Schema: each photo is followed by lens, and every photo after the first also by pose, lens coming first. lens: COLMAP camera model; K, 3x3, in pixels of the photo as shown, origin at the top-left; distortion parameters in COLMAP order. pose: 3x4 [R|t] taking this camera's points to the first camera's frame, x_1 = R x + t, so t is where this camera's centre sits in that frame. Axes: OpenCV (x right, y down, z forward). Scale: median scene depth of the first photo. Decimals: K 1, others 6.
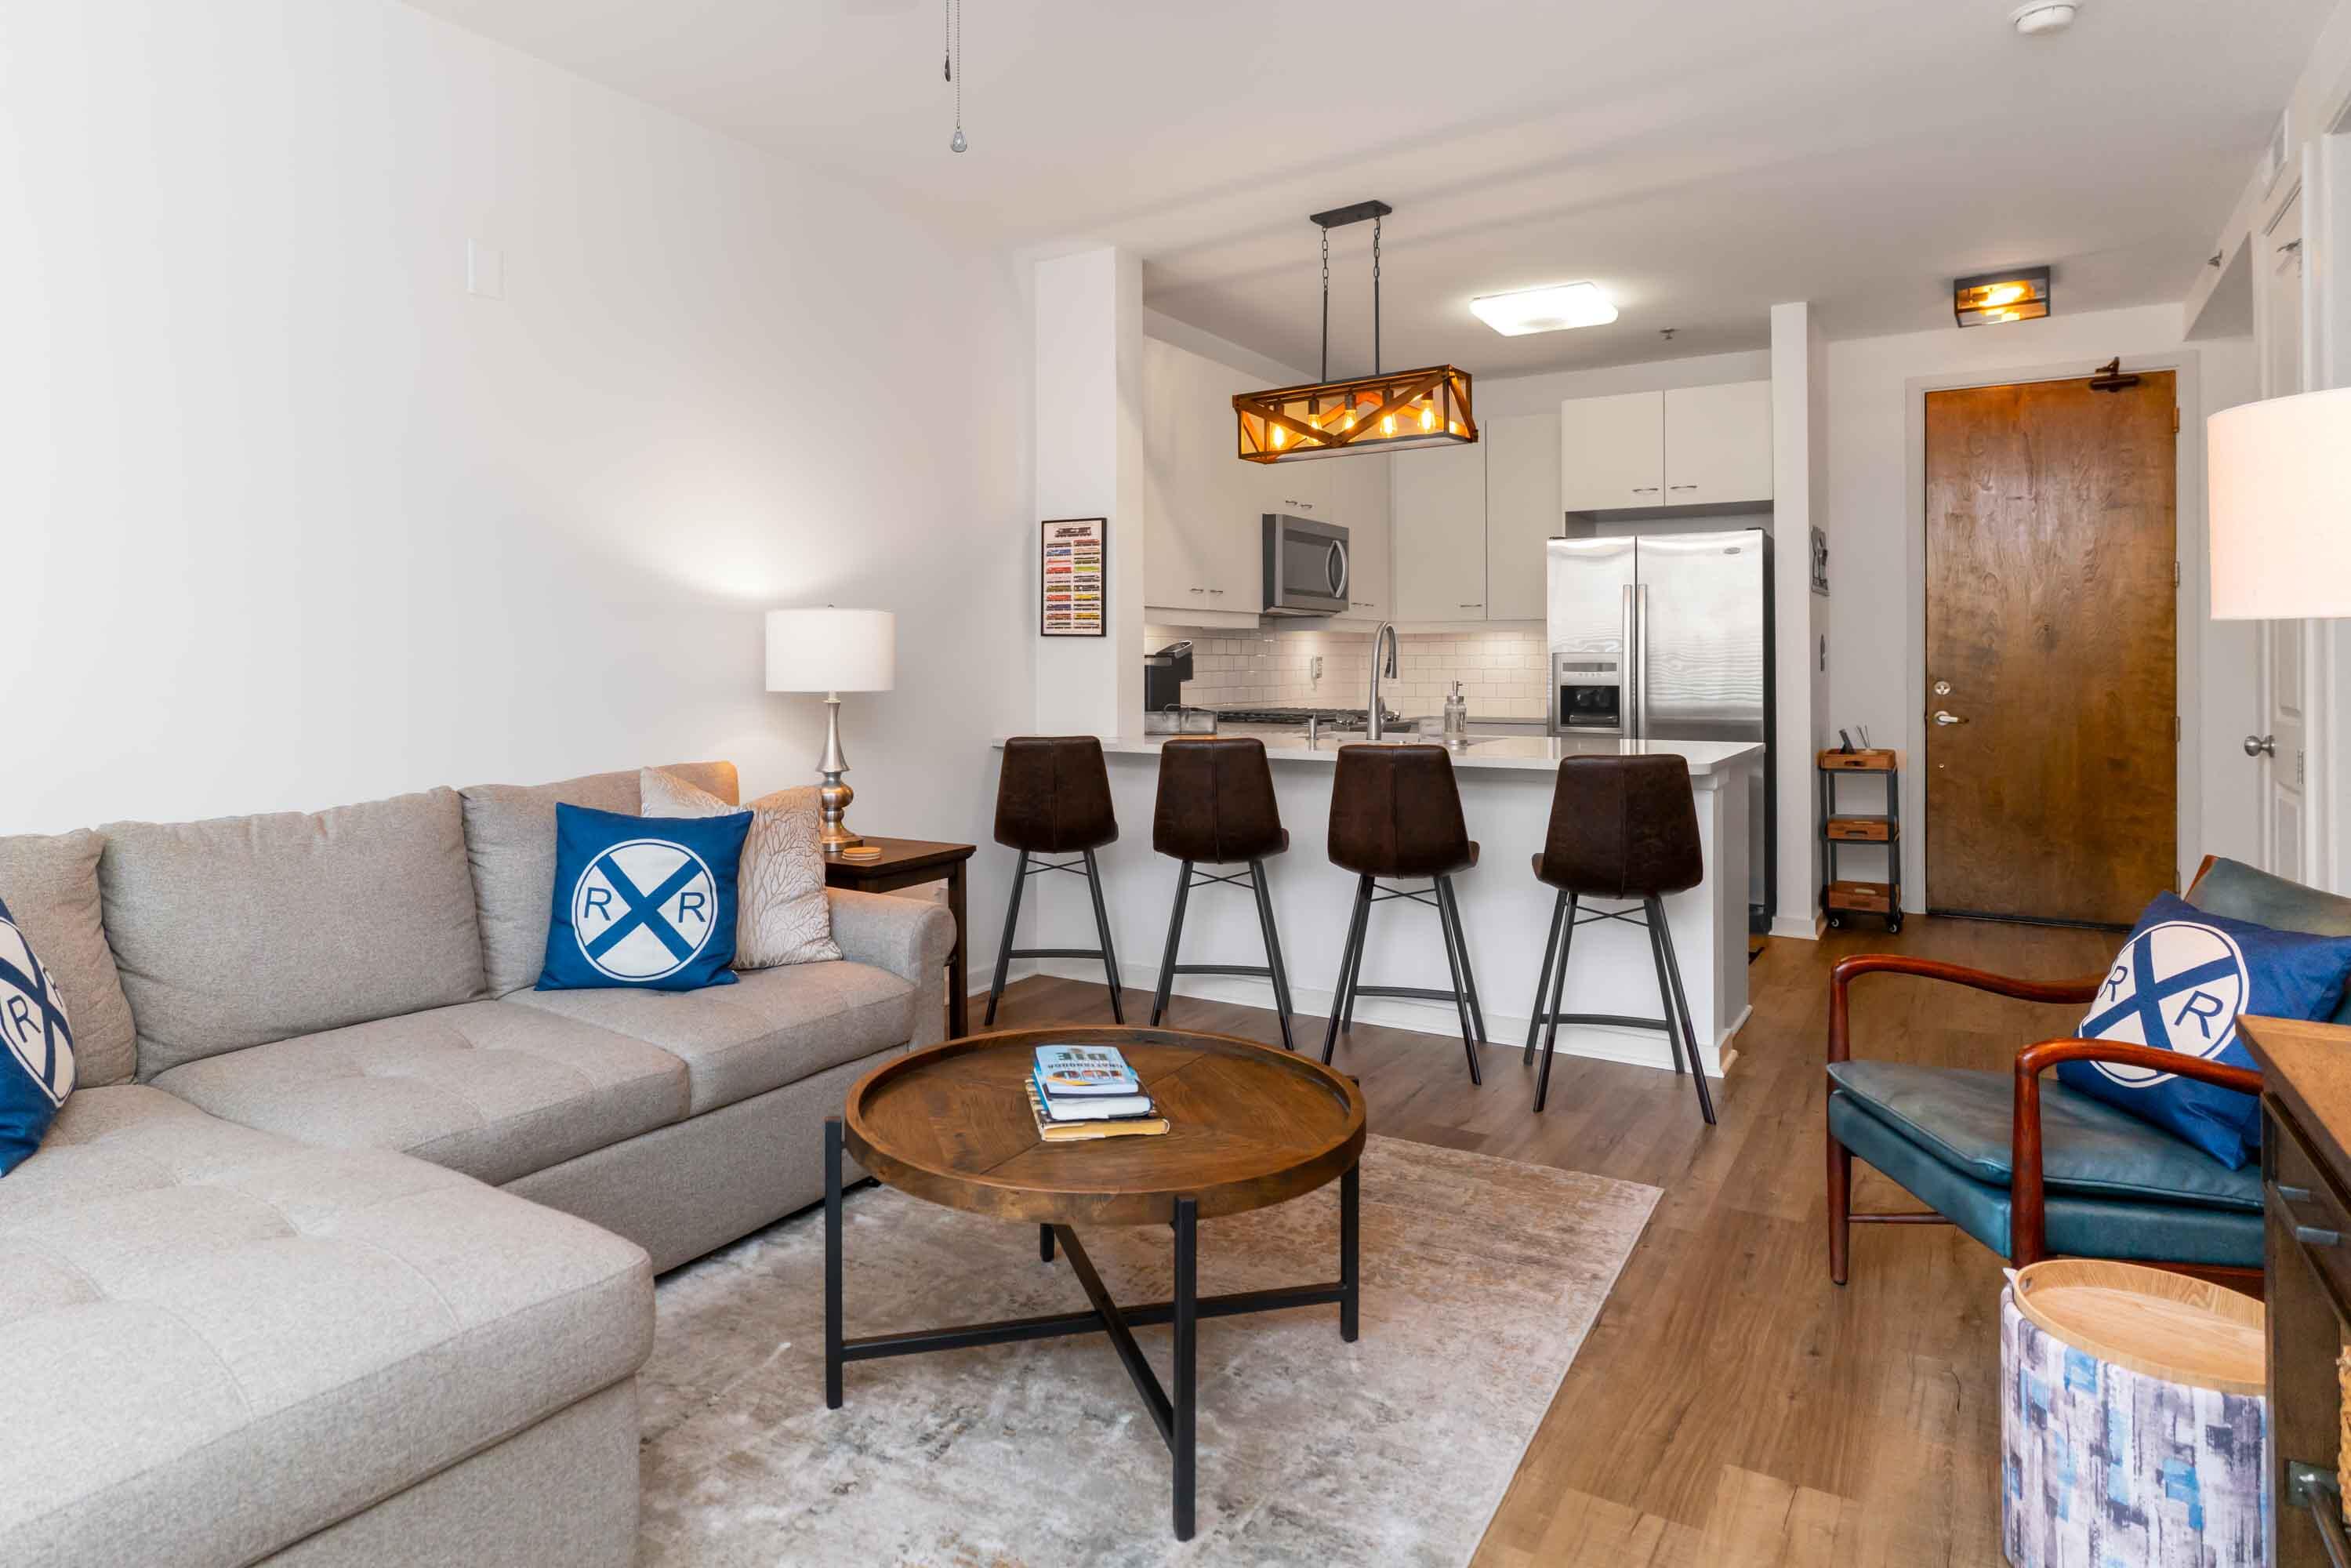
lens RADIAL K [[1378.0, 0, 1101.9], [0, 1378.0, 643.0], [0, 0, 1]] dist [-0.006421, 0.008813]
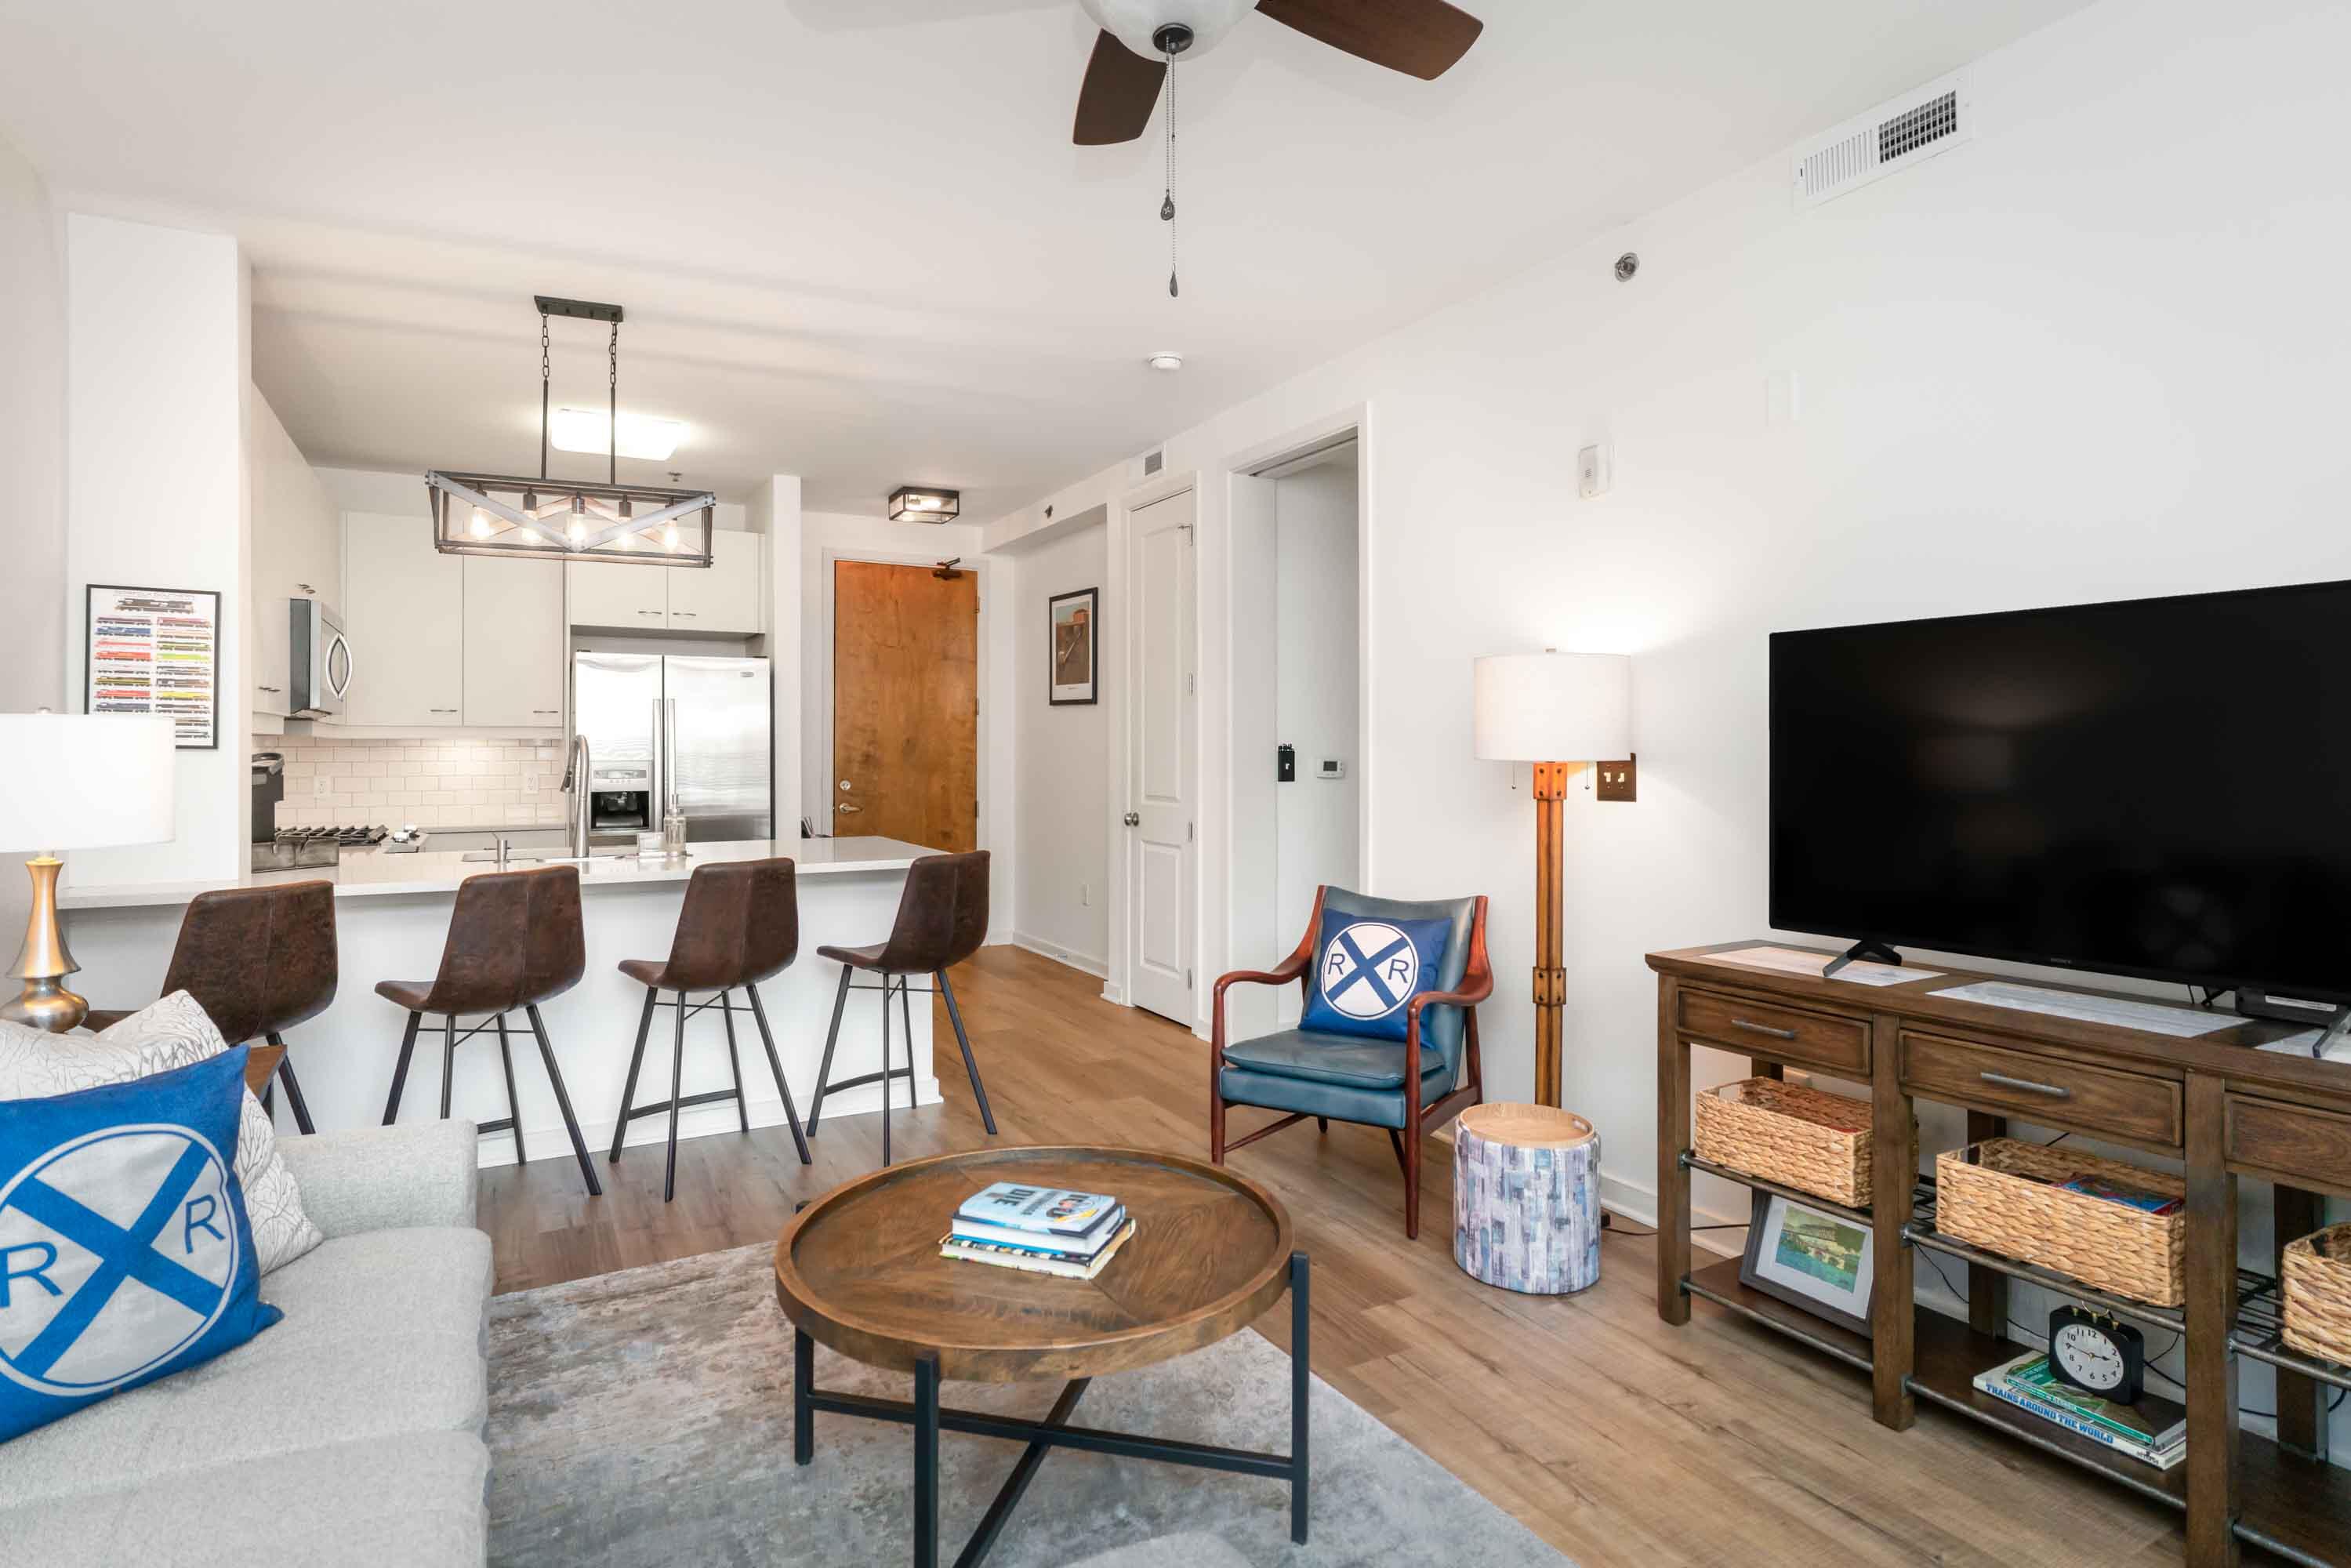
lens RADIAL K [[1204.2, 0, 1167.7], [0, 1204.2, 741.6], [0, 0, 1]] dist [-0.002450, 0.000843]
pose [[0.471741, 0.006869, 0.881710, -0.331889], [-0.010180, 0.999945, -0.002343, -0.012322], [-0.881678, -0.007871, 0.471786, 0.225330]]
